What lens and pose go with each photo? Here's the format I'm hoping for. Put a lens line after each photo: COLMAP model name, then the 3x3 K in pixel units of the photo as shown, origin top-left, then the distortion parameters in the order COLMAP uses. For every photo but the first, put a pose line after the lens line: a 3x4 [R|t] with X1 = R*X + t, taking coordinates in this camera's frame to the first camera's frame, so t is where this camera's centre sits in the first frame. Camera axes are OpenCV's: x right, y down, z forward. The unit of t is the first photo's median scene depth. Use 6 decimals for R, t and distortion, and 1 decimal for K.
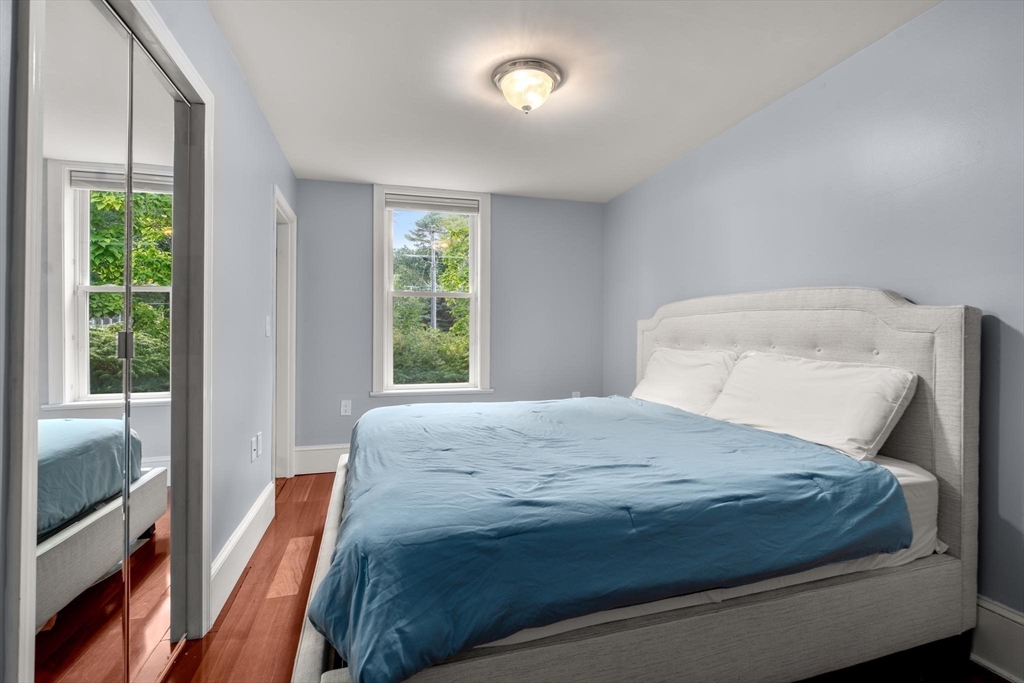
lens RADIAL K [[474.5, 0, 513.6], [0, 474.5, 351.3], [0, 0, 1]] dist [-0.001442, 0.001560]
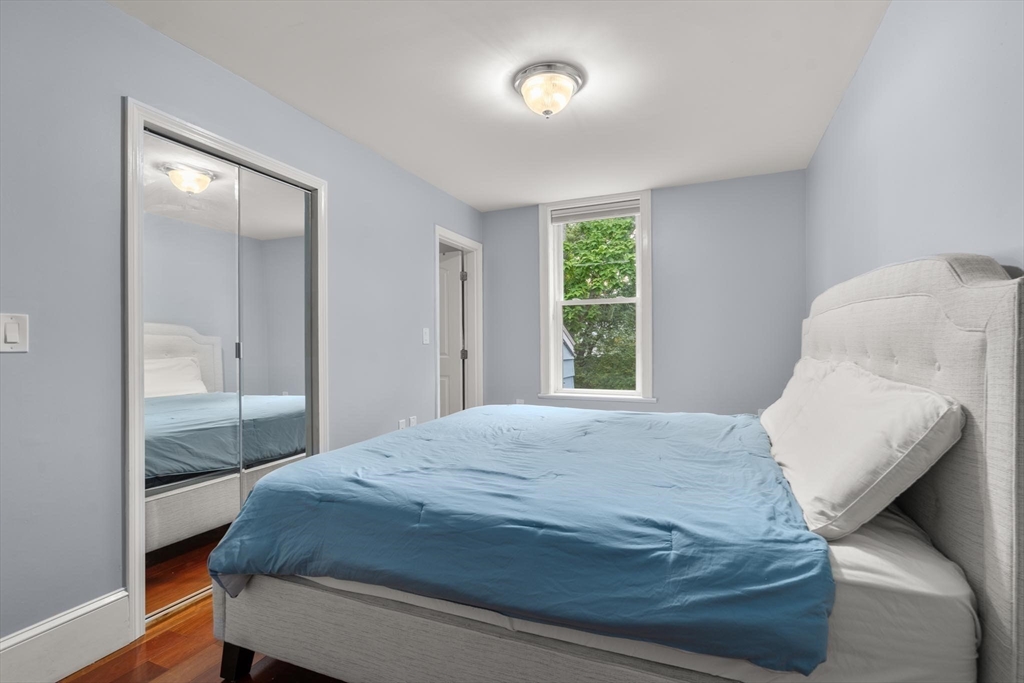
lens RADIAL K [[475.2, 0, 511.7], [0, 475.2, 367.5], [0, 0, 1]] dist [-0.004349, 0.000370]
pose [[0.770579, 0.026476, -0.636795, 0.932190], [-0.013042, 0.999583, 0.025778, -0.006045], [0.637211, -0.011559, 0.770602, 0.272114]]
